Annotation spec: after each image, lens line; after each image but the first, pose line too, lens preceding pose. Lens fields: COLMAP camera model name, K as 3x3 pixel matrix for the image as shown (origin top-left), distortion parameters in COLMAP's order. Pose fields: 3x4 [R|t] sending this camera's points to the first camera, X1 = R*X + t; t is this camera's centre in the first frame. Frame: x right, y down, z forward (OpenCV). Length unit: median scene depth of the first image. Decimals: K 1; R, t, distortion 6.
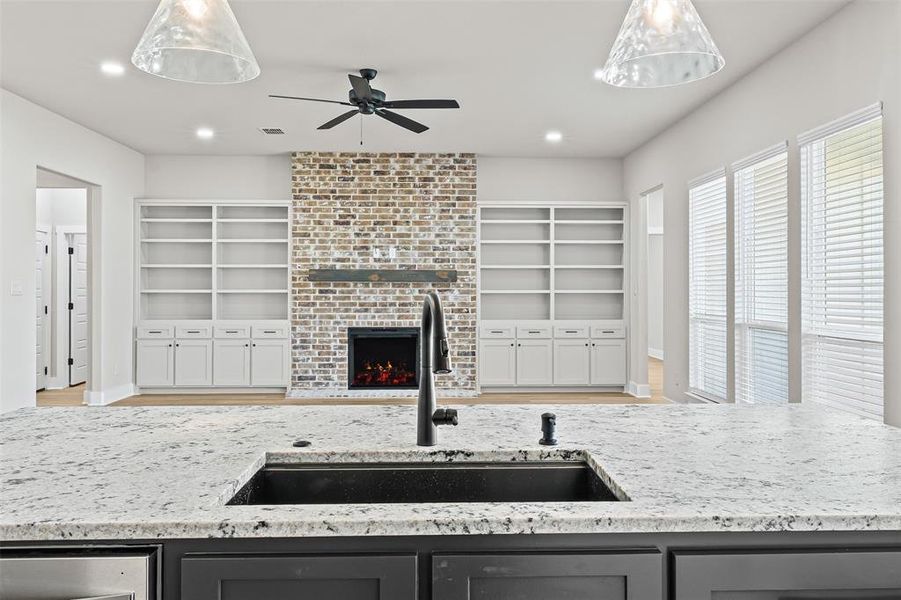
lens RADIAL K [[713.2, 0, 452.4], [0, 713.2, 286.4], [0, 0, 1]] dist [0.004429, -0.000177]
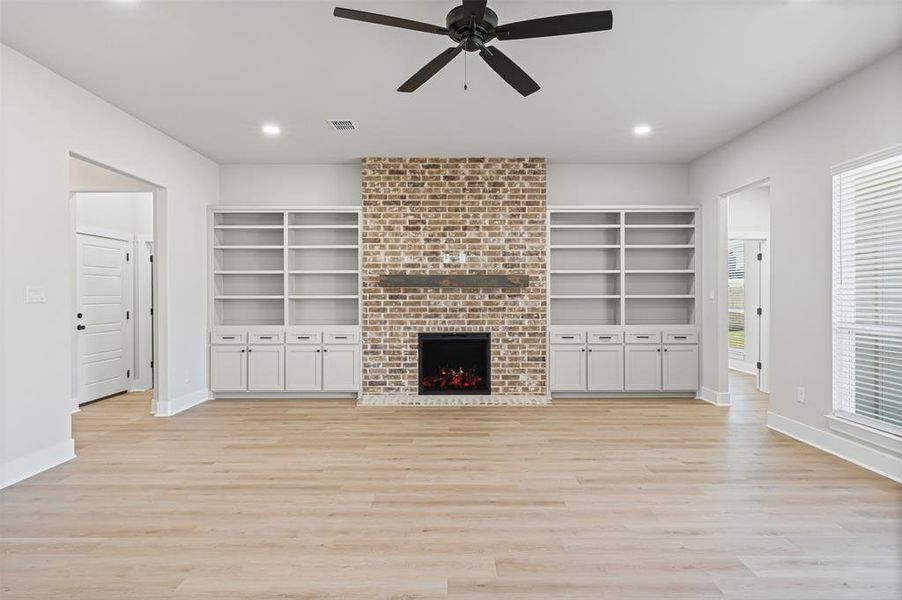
lens RADIAL K [[483.0, 0, 451.4], [0, 483.0, 296.5], [0, 0, 1]] dist [-0.001147, 0.000027]
pose [[0.999491, -0.002884, -0.031756, -0.078223], [0.003126, 0.999966, 0.007580, 0.001494], [0.031733, -0.007675, 0.999467, 0.323708]]
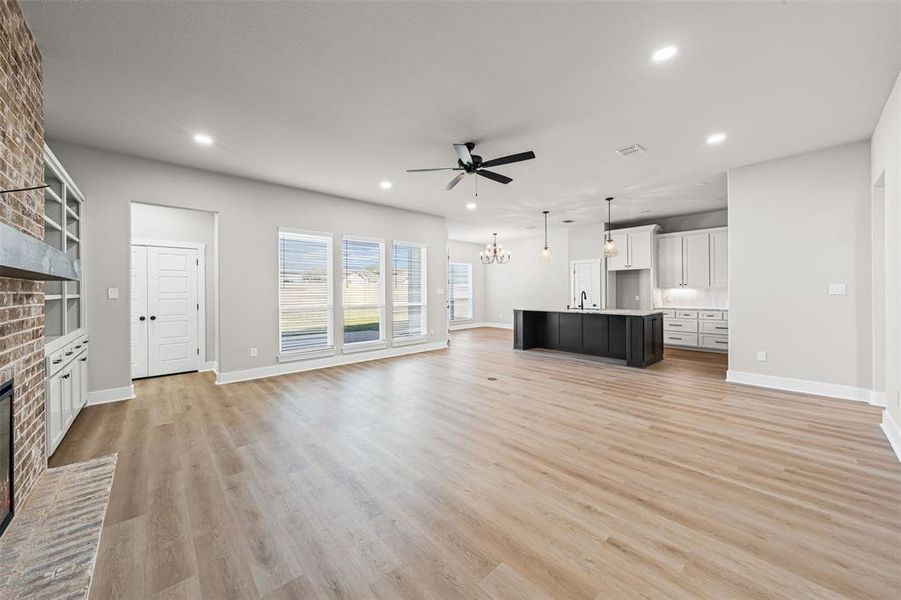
lens RADIAL K [[326.5, 0, 451.7], [0, 326.5, 296.4], [0, 0, 1]] dist [-0.002365, -0.000006]
pose [[-0.652523, -0.007679, 0.757730, -0.381172], [0.003441, 0.999908, 0.013096, 0.003352], [-0.757761, 0.011153, -0.652437, 0.924601]]
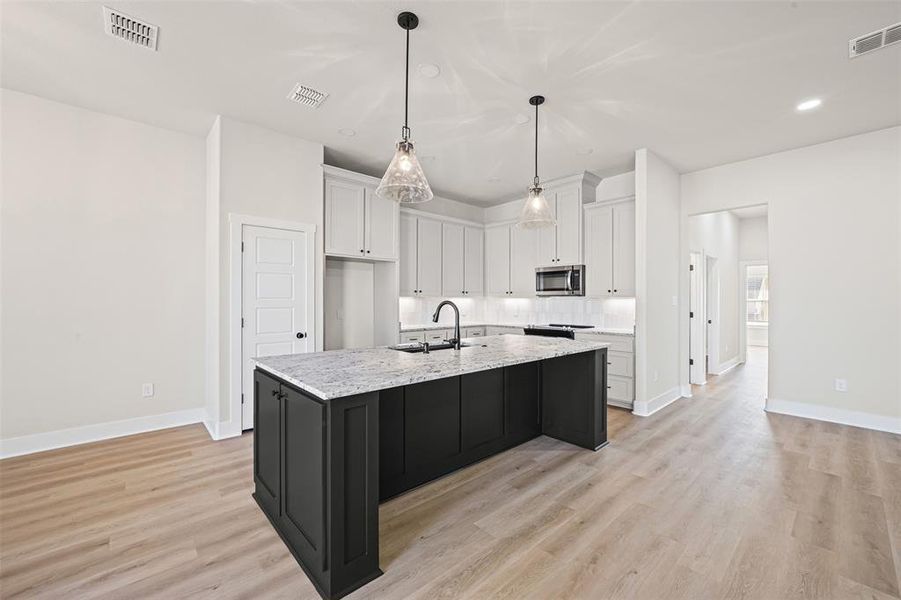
lens RADIAL K [[364.2, 0, 452.0], [0, 364.2, 302.0], [0, 0, 1]] dist [-0.006178, -0.000022]
pose [[-0.760009, 0.000335, -0.649912, 0.205017], [0.000482, 1.000000, -0.000049, 0.002999], [0.649912, -0.000350, -0.760009, 0.444464]]
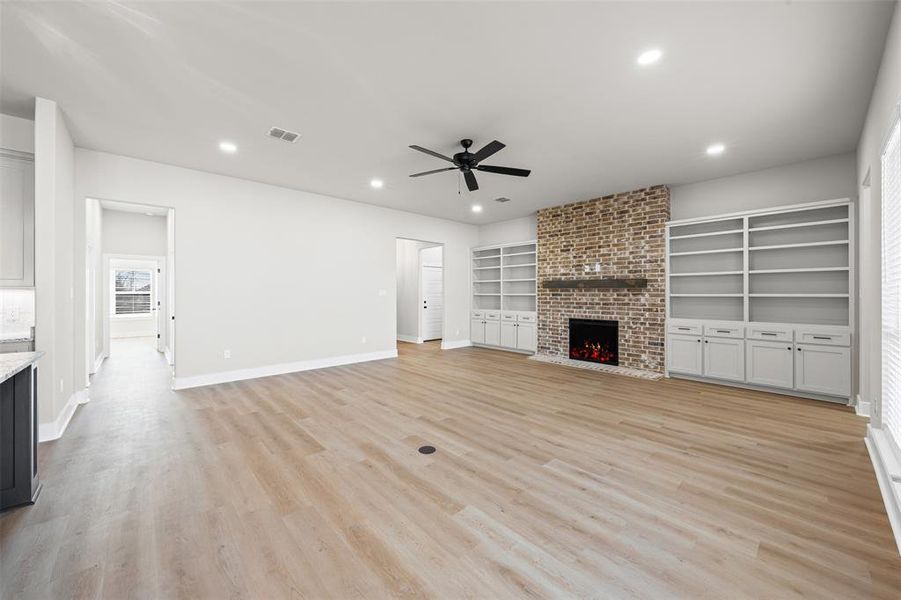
lens RADIAL K [[338.2, 0, 449.9], [0, 338.2, 293.6], [0, 0, 1]] dist [-0.000976, -0.000163]
pose [[0.651852, -0.000452, -0.758346, 0.238011], [0.003624, 0.999990, 0.002519, 0.001881], [0.758337, -0.004390, 0.651847, 0.331946]]
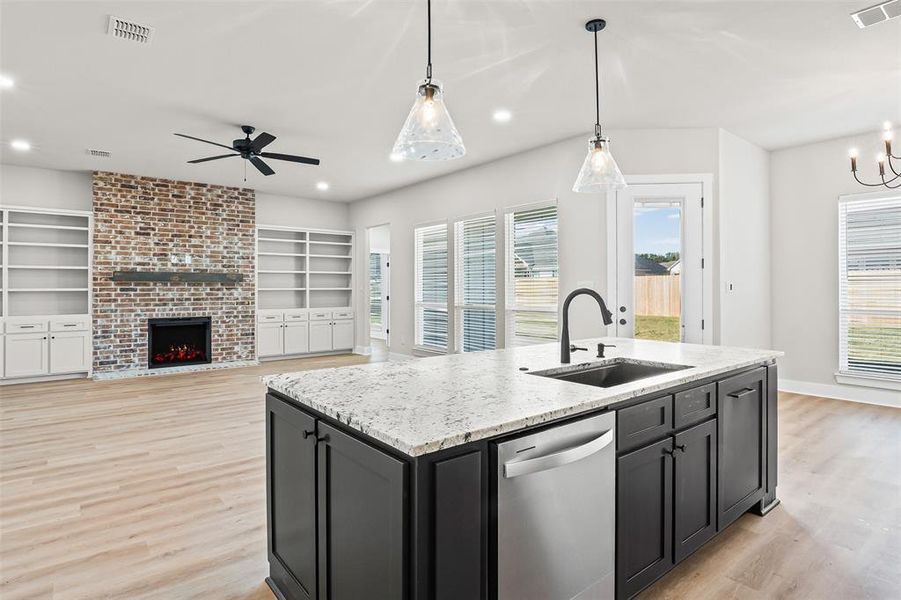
lens RADIAL K [[484.0, 0, 453.8], [0, 484.0, 284.7], [0, 0, 1]] dist [-0.020783, 0.000456]
pose [[0.798378, 0.000928, 0.602156, -0.224098], [0.000513, 0.999997, -0.002221, 0.000819], [-0.602156, 0.002082, 0.798375, 0.017585]]
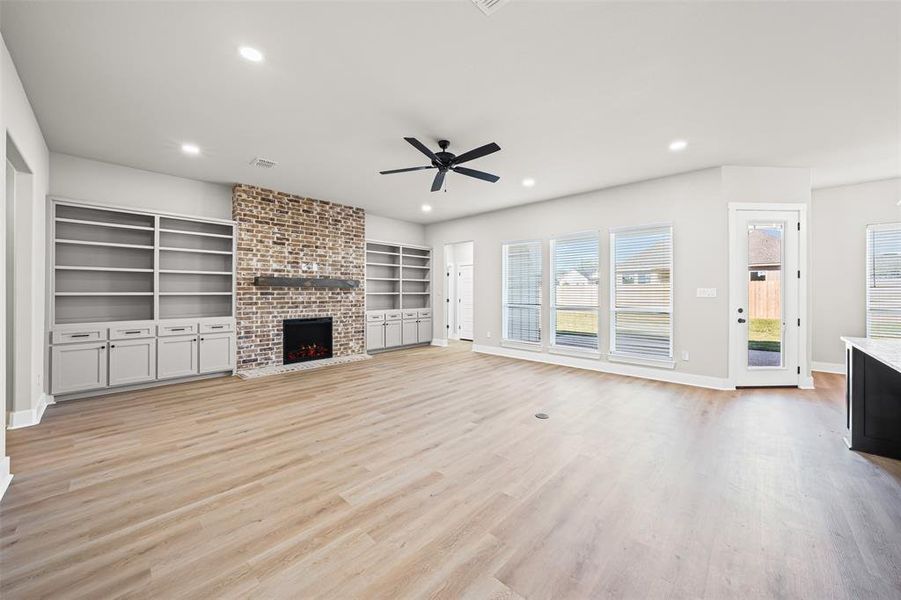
lens RADIAL K [[333.7, 0, 446.2], [0, 333.7, 290.4], [0, 0, 1]] dist [-0.001343, -0.000043]
pose [[0.717881, 0.003434, 0.696157, -0.368815], [-0.003380, 0.999993, -0.001447, 0.000817], [-0.696157, -0.001314, 0.717888, 0.318559]]
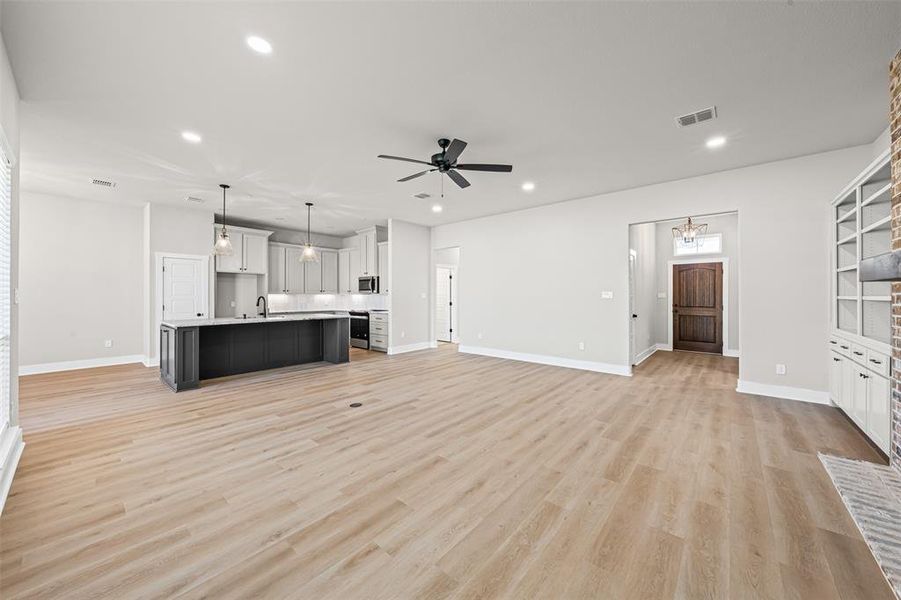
lens RADIAL K [[326.5, 0, 451.7], [0, 326.5, 296.4], [0, 0, 1]] dist [-0.002365, -0.000006]
pose [[-0.673748, 0.000171, -0.738961, 0.219998], [0.002634, 0.999994, -0.002170, 0.004605], [0.738957, -0.003408, -0.673744, 0.907916]]
